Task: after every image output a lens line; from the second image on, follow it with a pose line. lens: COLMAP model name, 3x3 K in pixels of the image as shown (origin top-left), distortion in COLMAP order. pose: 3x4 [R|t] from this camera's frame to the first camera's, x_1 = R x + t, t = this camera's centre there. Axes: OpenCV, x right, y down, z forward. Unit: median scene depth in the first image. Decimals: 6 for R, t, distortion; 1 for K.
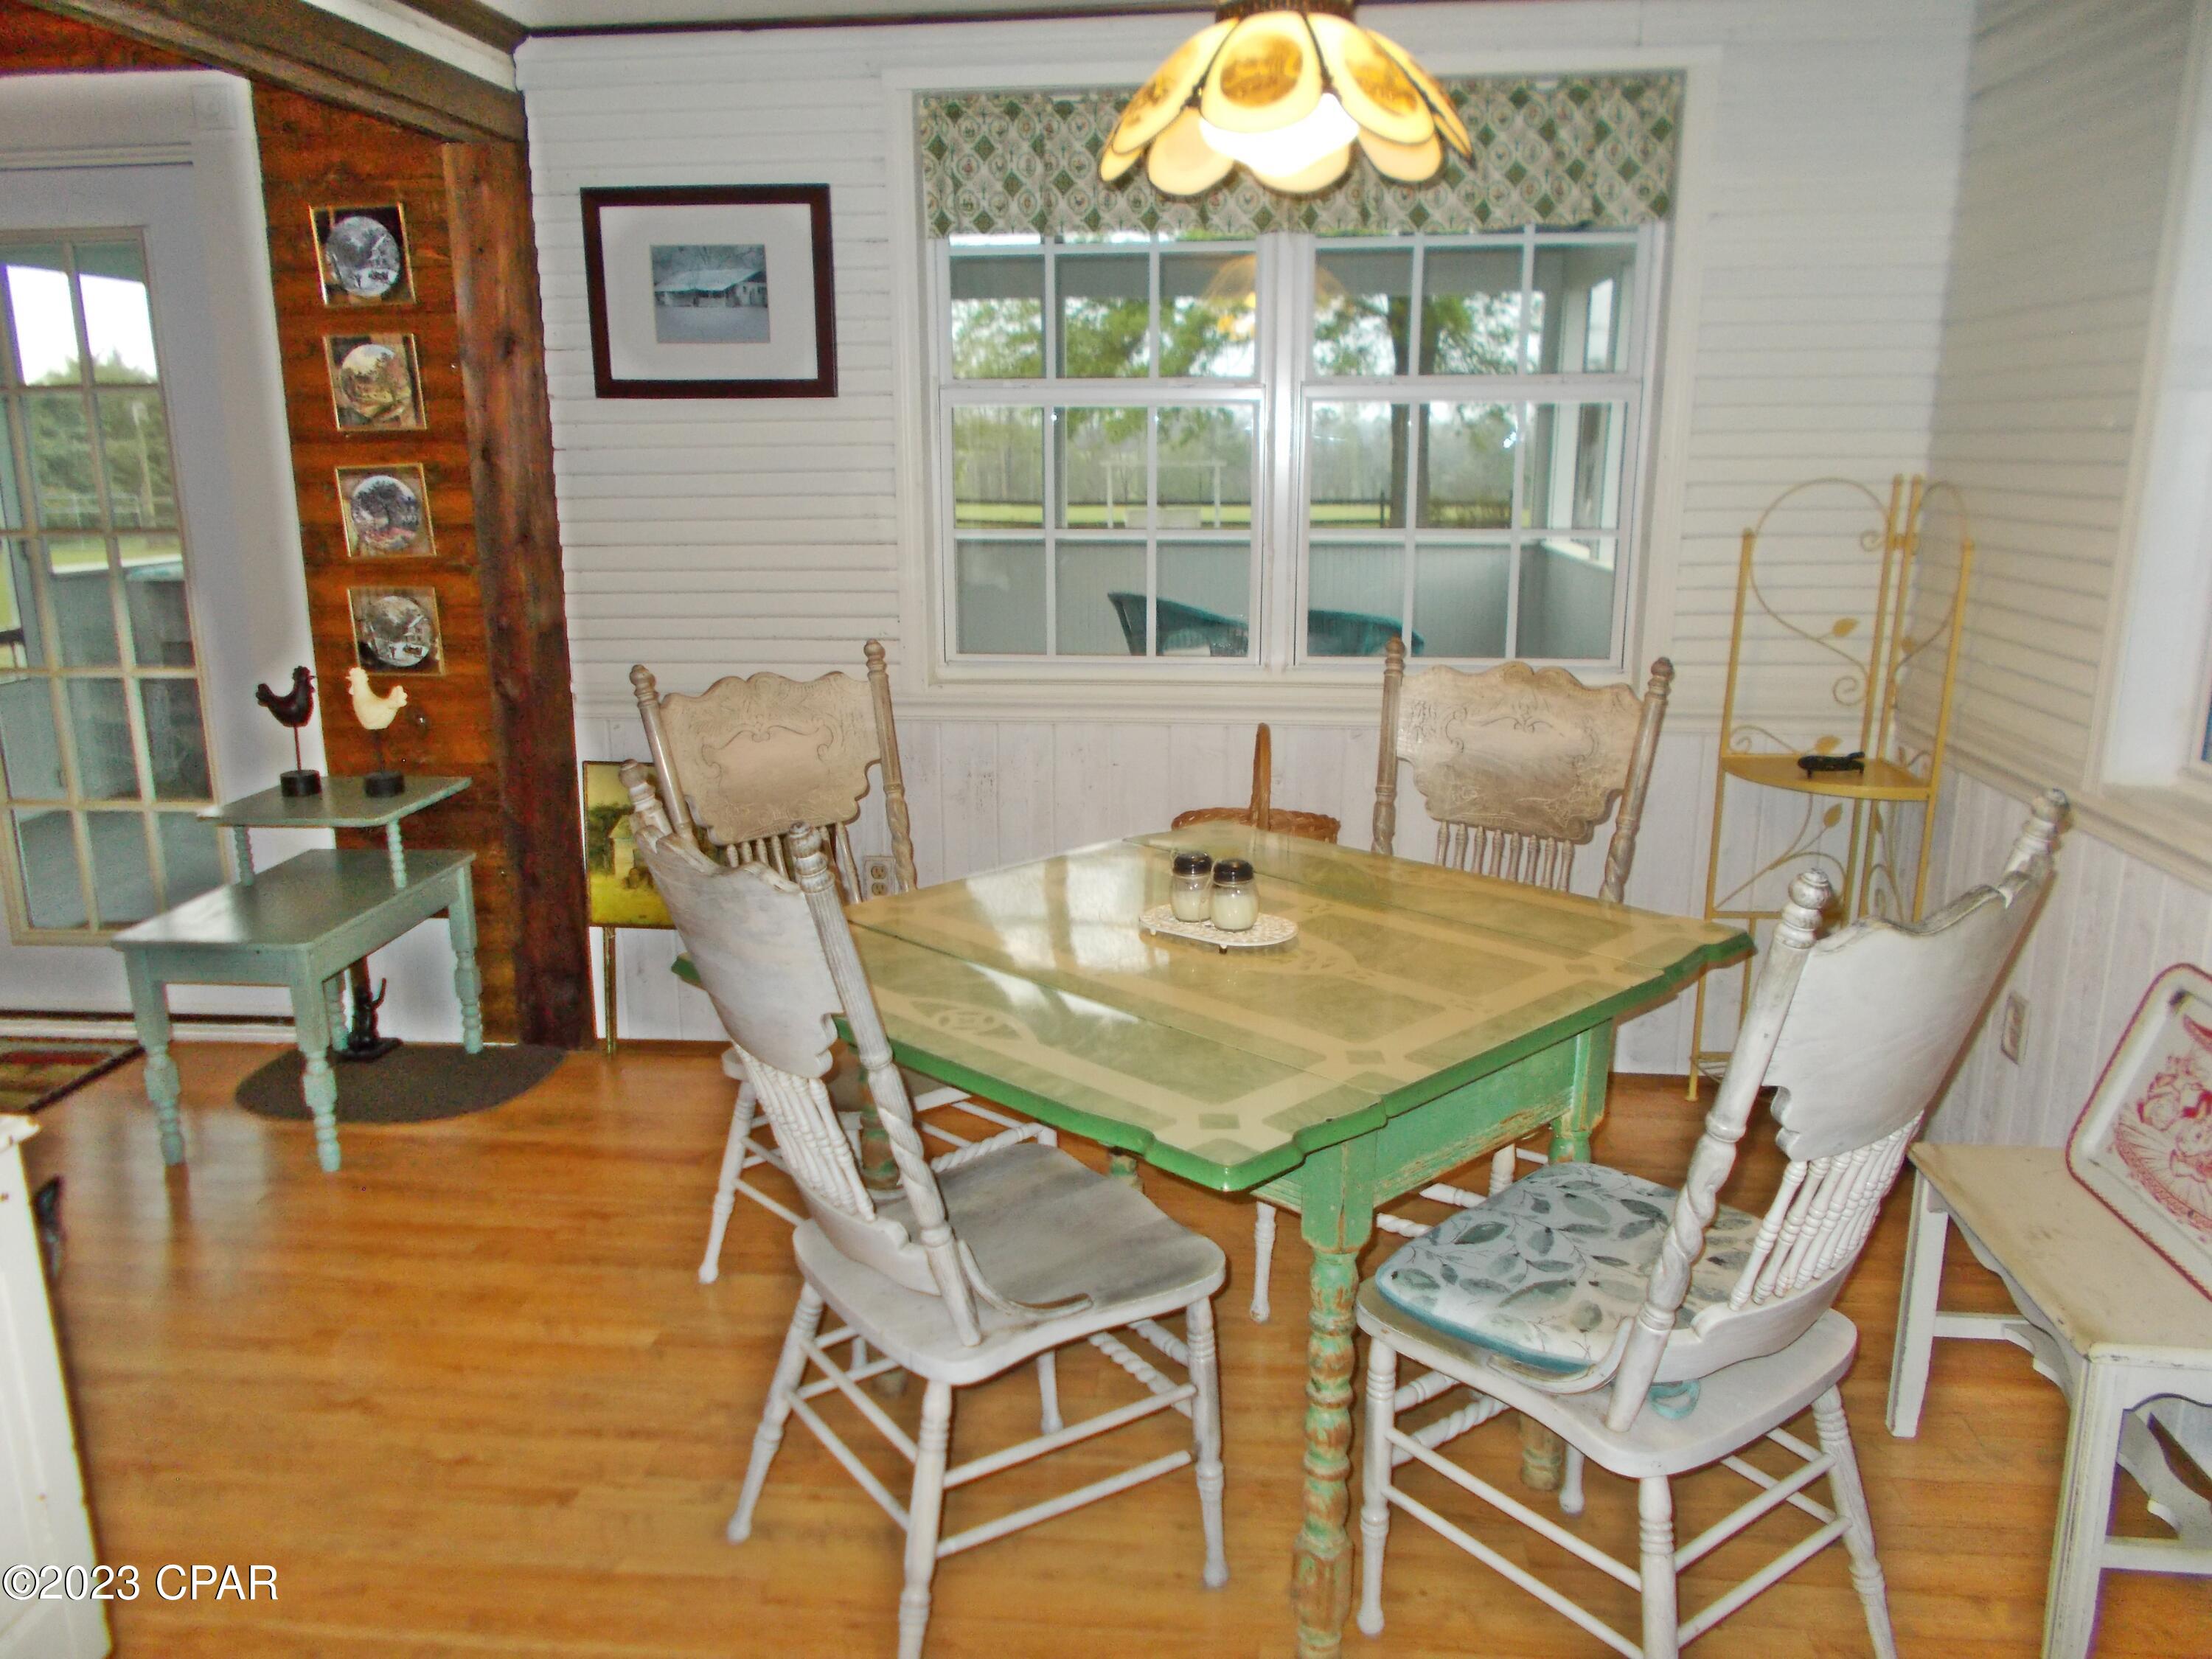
lens RADIAL K [[1654.8, 0, 1104.3], [0, 1654.8, 844.2], [0, 0, 1]] dist [-0.004227, 0.002740]
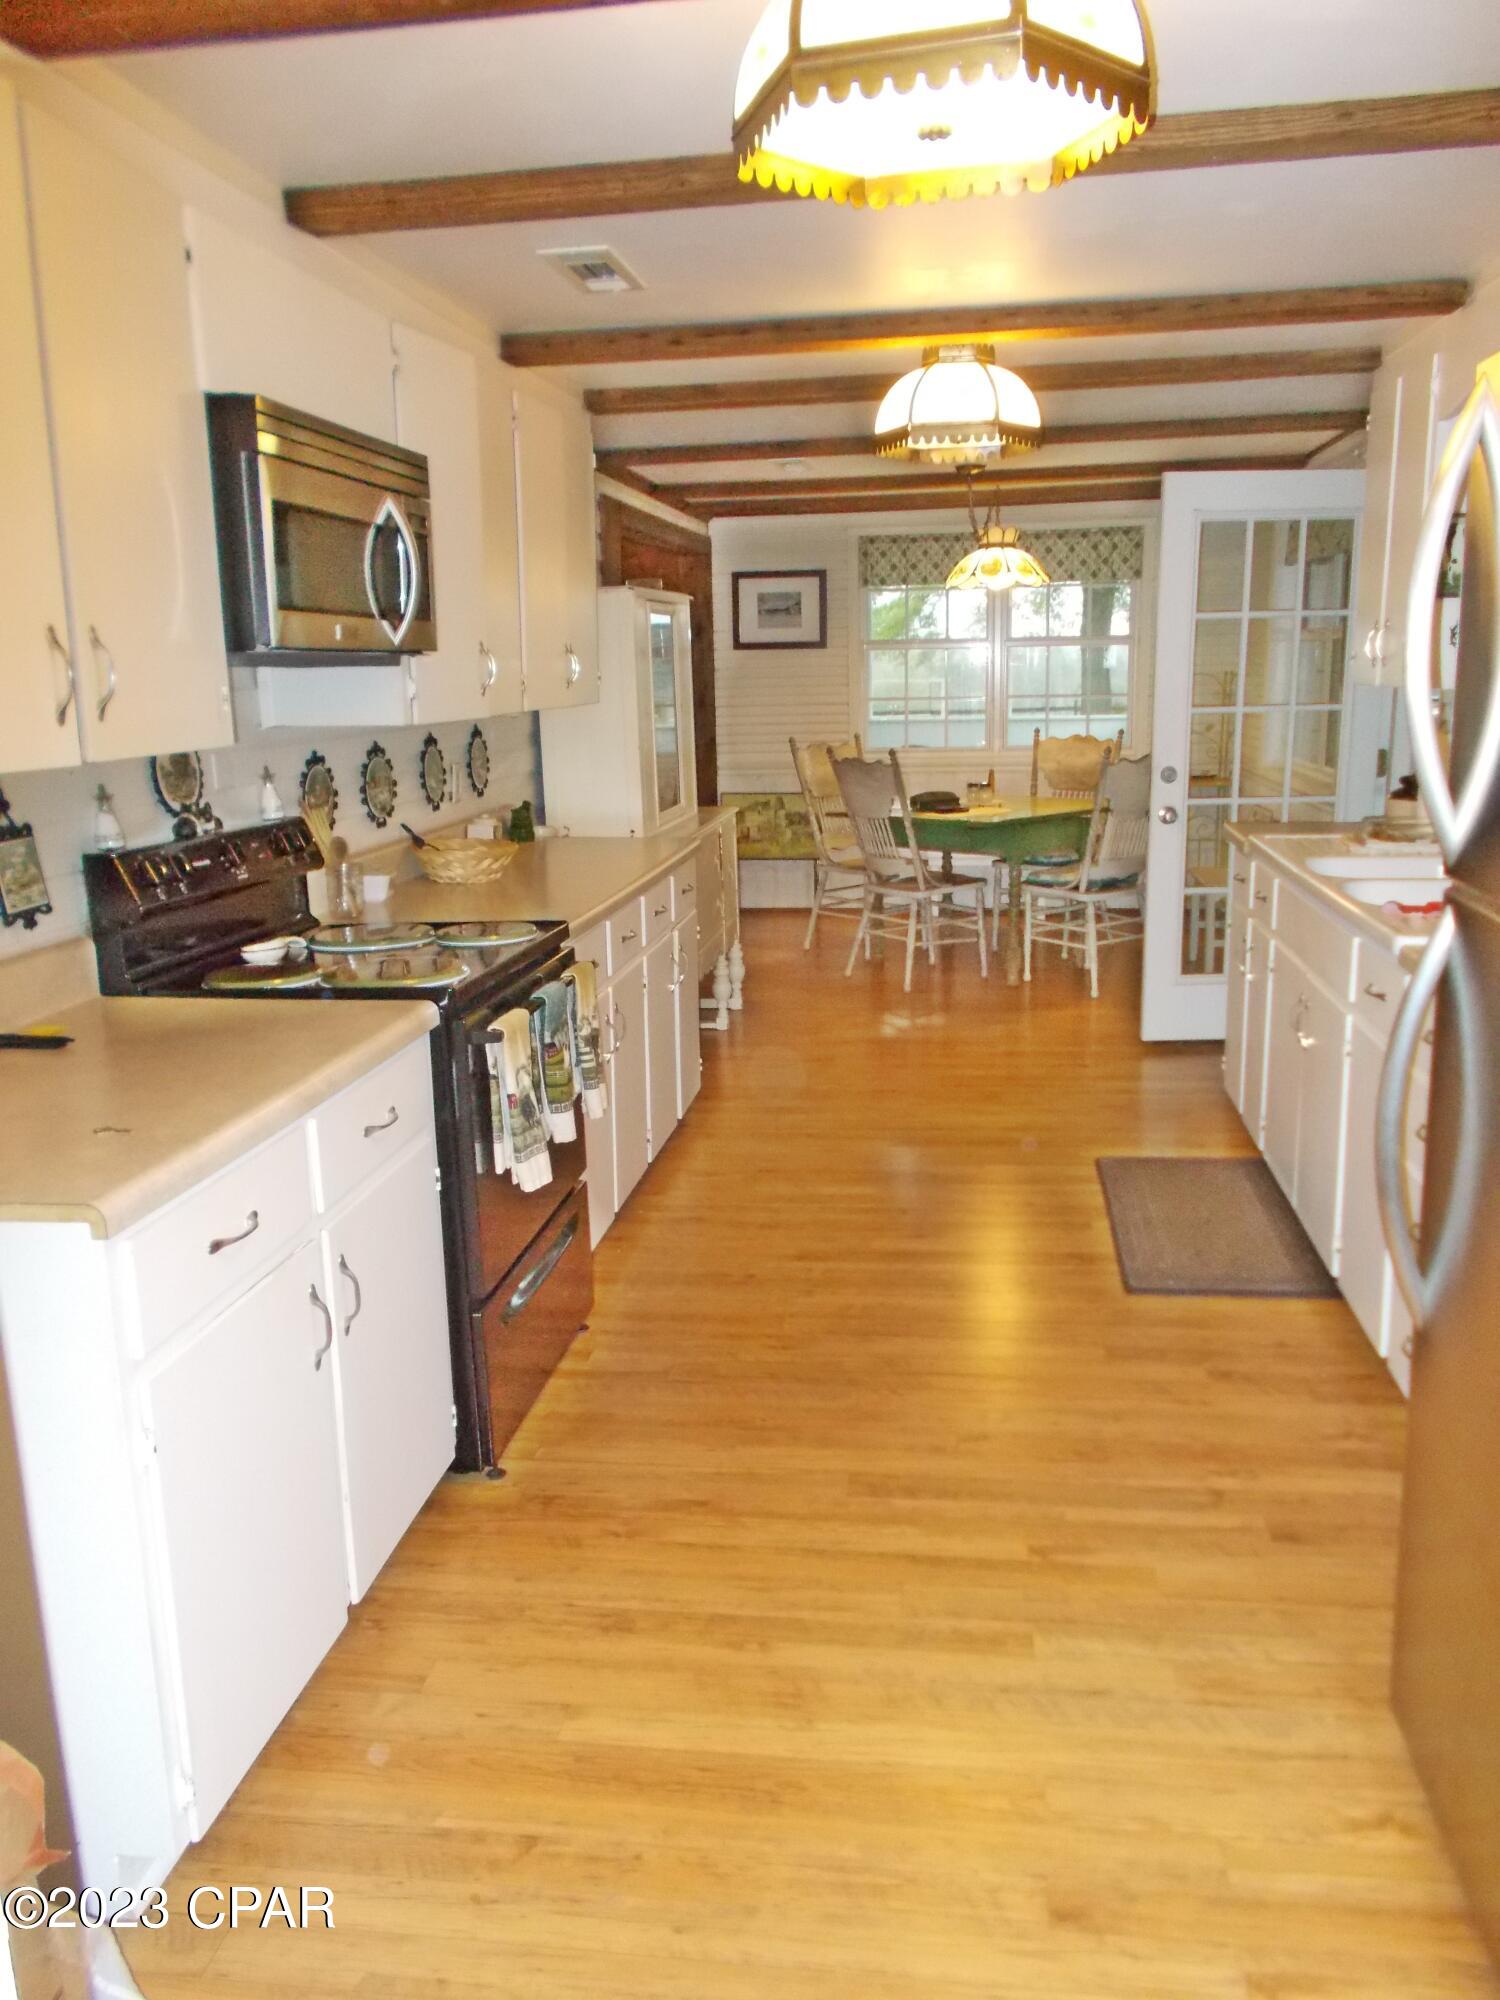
lens RADIAL K [[1496.2, 0, 759.3], [0, 1496.2, 987.7], [0, 0, 1]] dist [-0.004227, 0.002740]
pose [[0.998902, -0.006234, -0.046431, -0.165286], [0.005064, 0.999668, -0.025274, 0.336677], [0.046573, 0.025011, 0.998602, -1.398315]]
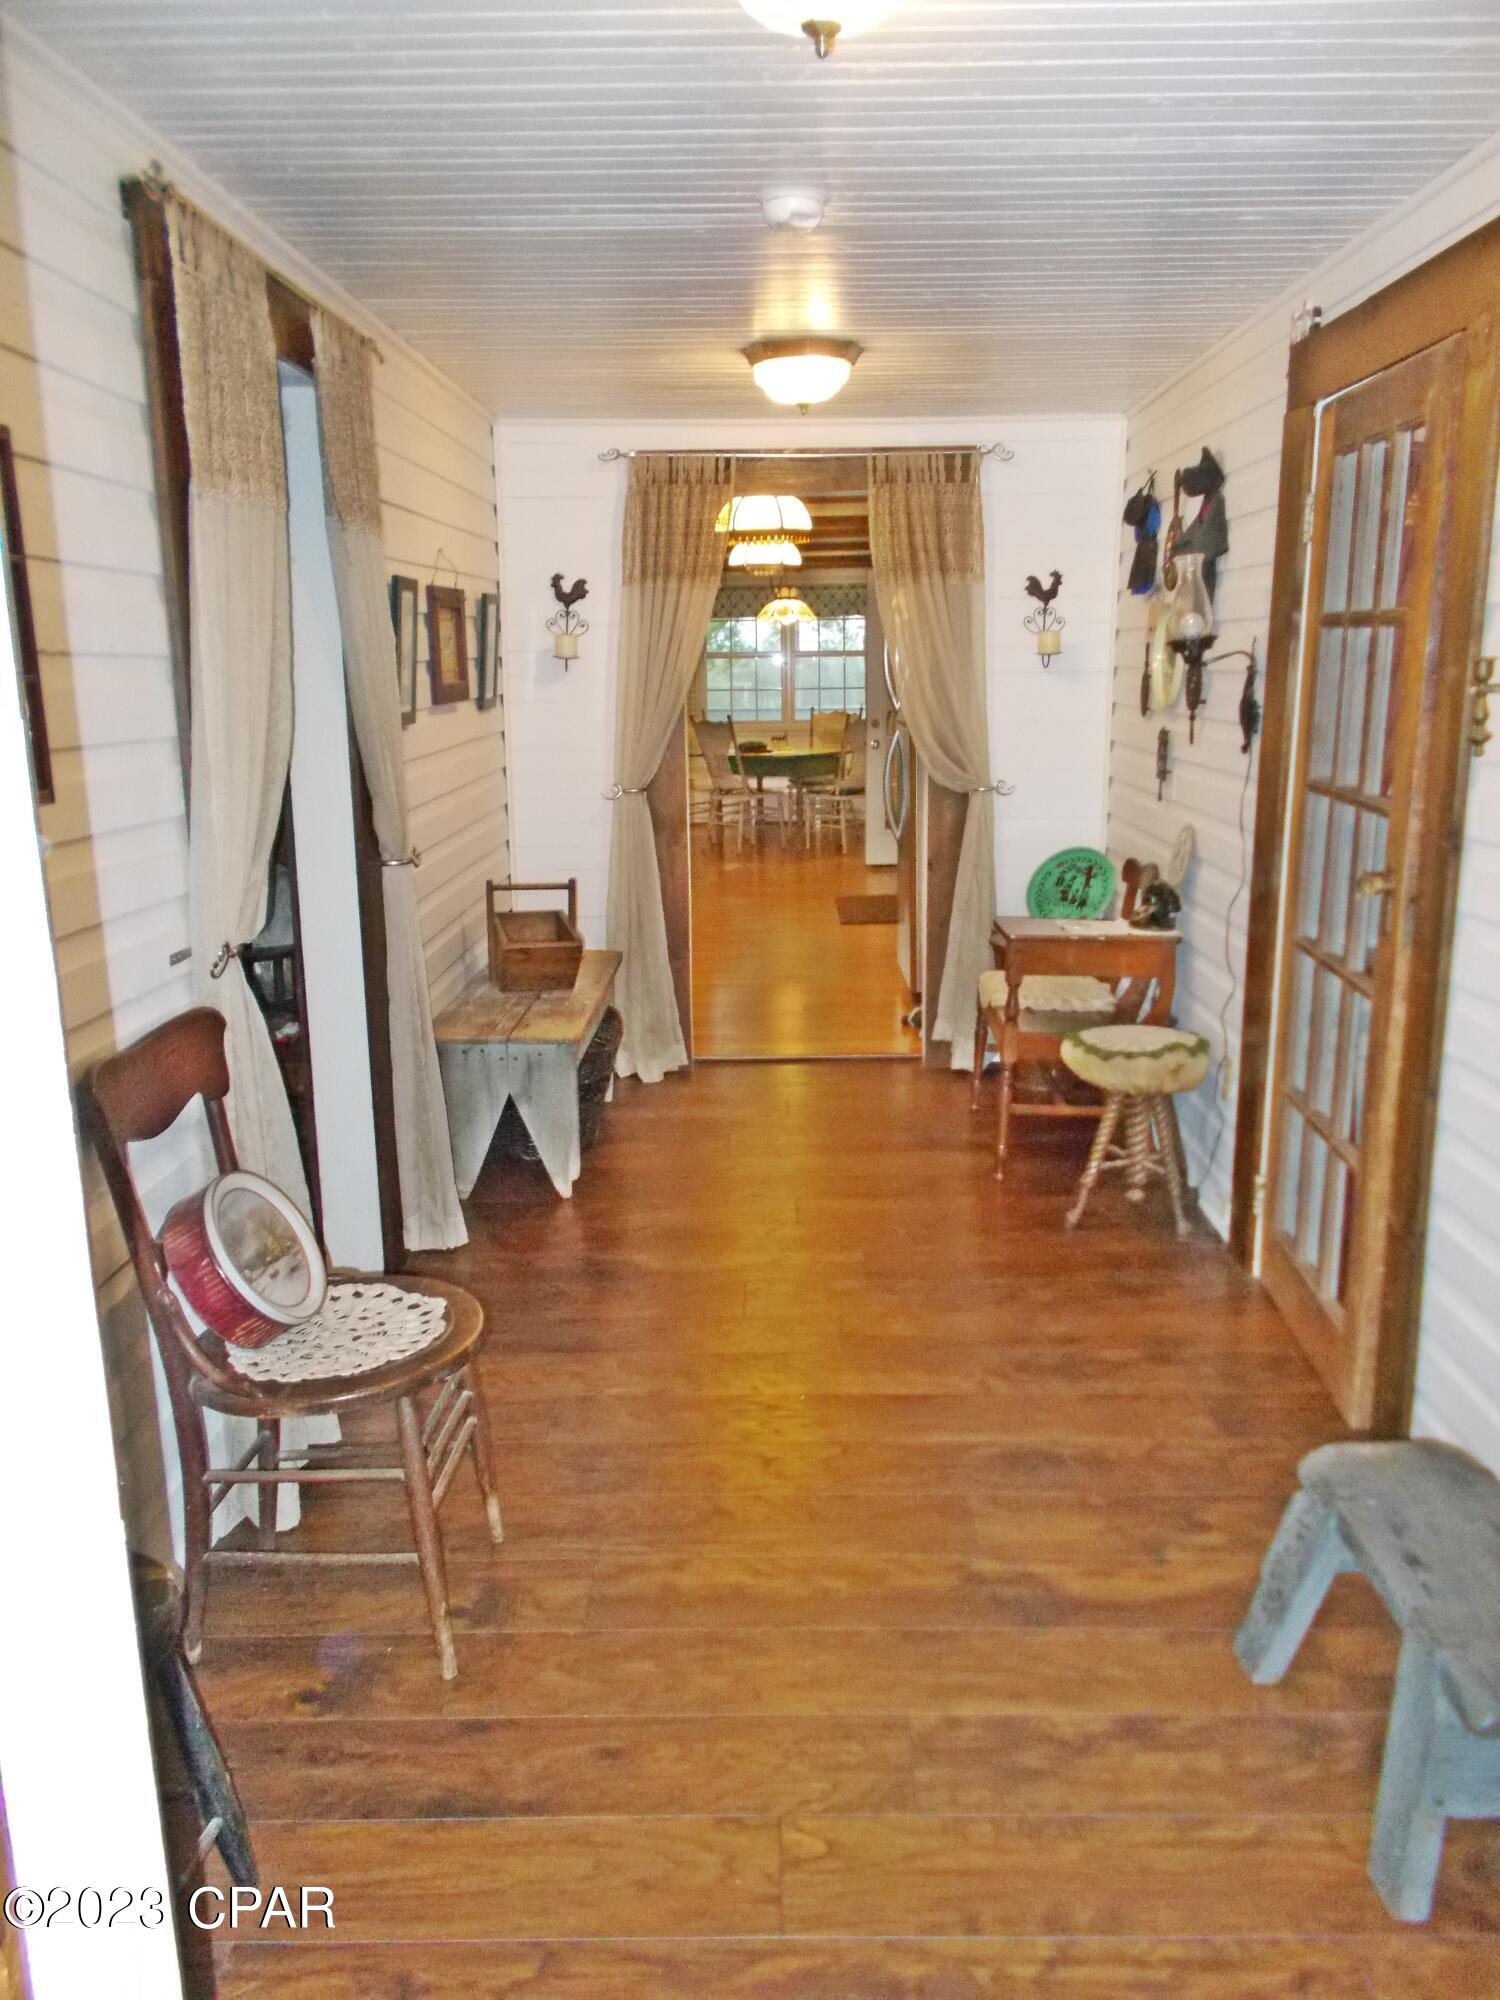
lens RADIAL K [[1496.2, 0, 748.4], [0, 1496.2, 996.6], [0, 0, 1]] dist [-0.004227, 0.002740]
pose [[0.996717, -0.023669, 0.077425, -0.324142], [0.025571, 0.999393, -0.023672, 0.723287], [-0.076818, 0.025574, 0.996717, -2.926683]]
